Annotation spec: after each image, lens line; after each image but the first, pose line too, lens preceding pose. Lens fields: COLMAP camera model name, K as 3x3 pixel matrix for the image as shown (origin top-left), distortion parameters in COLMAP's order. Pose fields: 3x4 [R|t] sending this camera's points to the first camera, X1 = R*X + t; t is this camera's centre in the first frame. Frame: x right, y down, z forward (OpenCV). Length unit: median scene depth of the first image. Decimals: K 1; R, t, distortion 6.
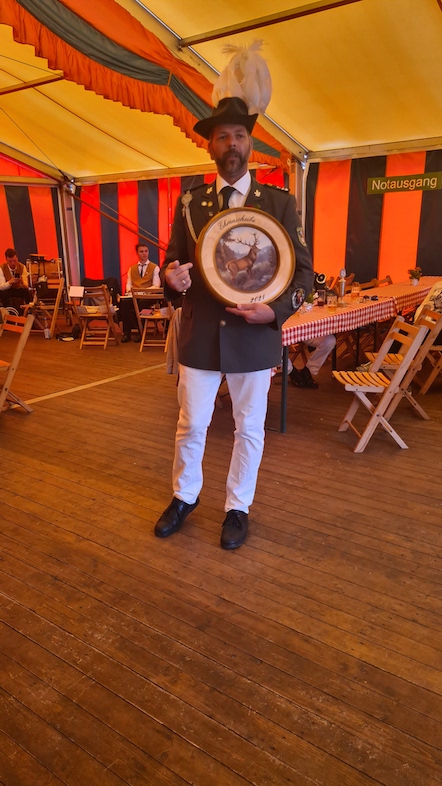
lens RADIAL K [[594.8, 0, 220.0], [0, 594.8, 395.1], [0, 0, 1]] dist [0.032199, -0.009593]
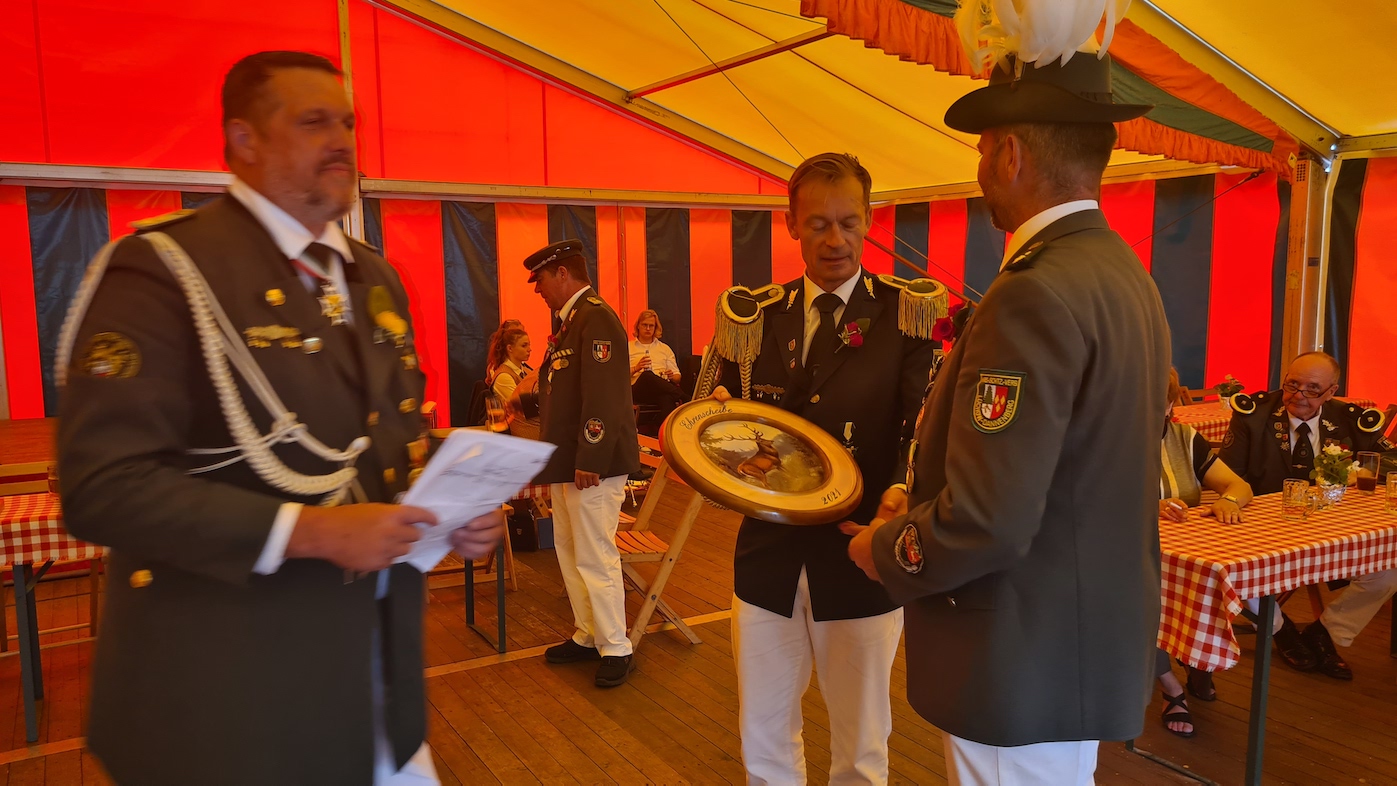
lens RADIAL K [[1057.1, 0, 697.3], [0, 1057.1, 390.7], [0, 0, 1]] dist [0.032199, -0.009593]
pose [[0.925077, 0.058853, -0.375191, 0.010347], [-0.116989, 0.984039, -0.134094, -0.056888], [0.361310, 0.167940, 0.917197, 0.116384]]
